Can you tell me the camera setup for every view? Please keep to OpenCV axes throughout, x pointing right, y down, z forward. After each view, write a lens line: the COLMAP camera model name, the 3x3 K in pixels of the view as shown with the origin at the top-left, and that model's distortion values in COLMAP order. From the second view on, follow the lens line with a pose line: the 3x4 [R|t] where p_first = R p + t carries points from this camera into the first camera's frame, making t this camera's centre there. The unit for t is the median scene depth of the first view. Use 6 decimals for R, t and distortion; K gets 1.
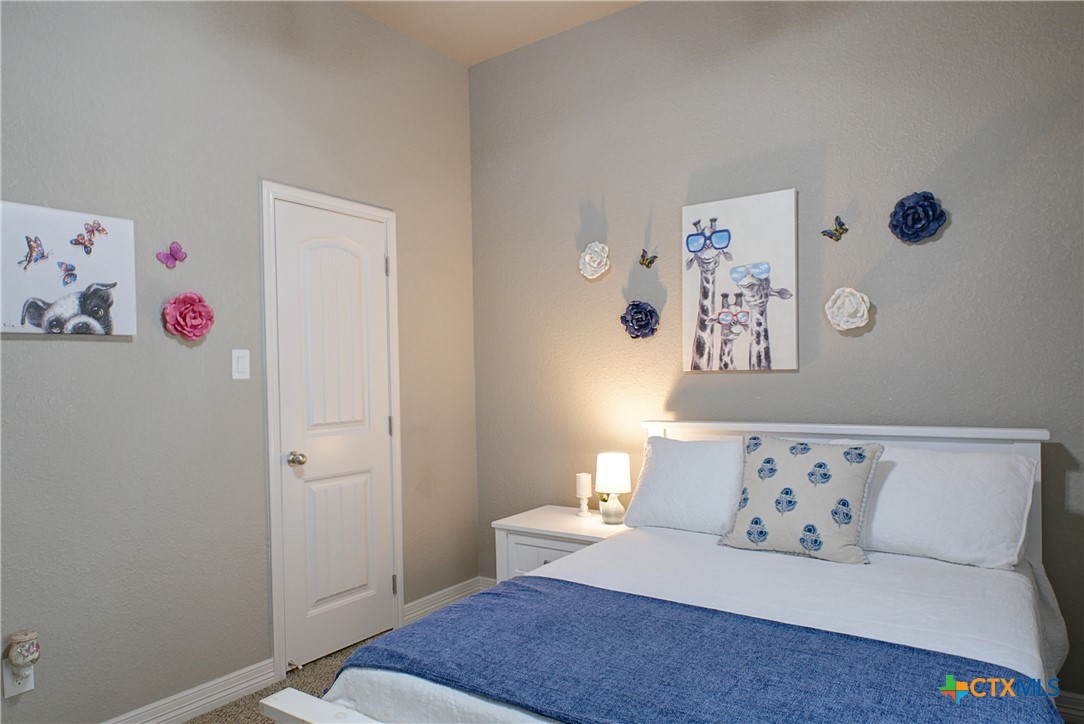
lens RADIAL K [[674.9, 0, 541.9], [0, 674.9, 368.0], [0, 0, 1]] dist [0.010604, -0.011104]
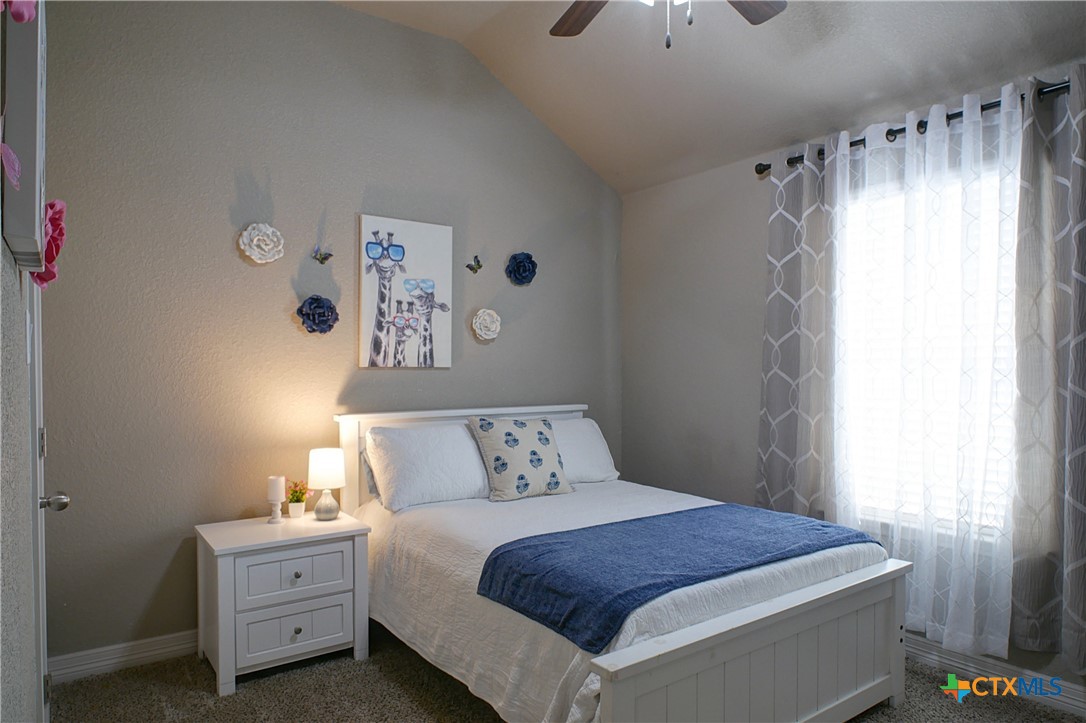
lens RADIAL K [[676.2, 0, 542.4], [0, 676.2, 364.7], [0, 0, 1]] dist [0.010604, -0.011104]
pose [[0.344770, 0.024255, 0.938374, -0.725520], [-0.014083, 0.999687, -0.020666, 0.019990], [-0.938582, -0.006090, 0.345004, 0.370179]]
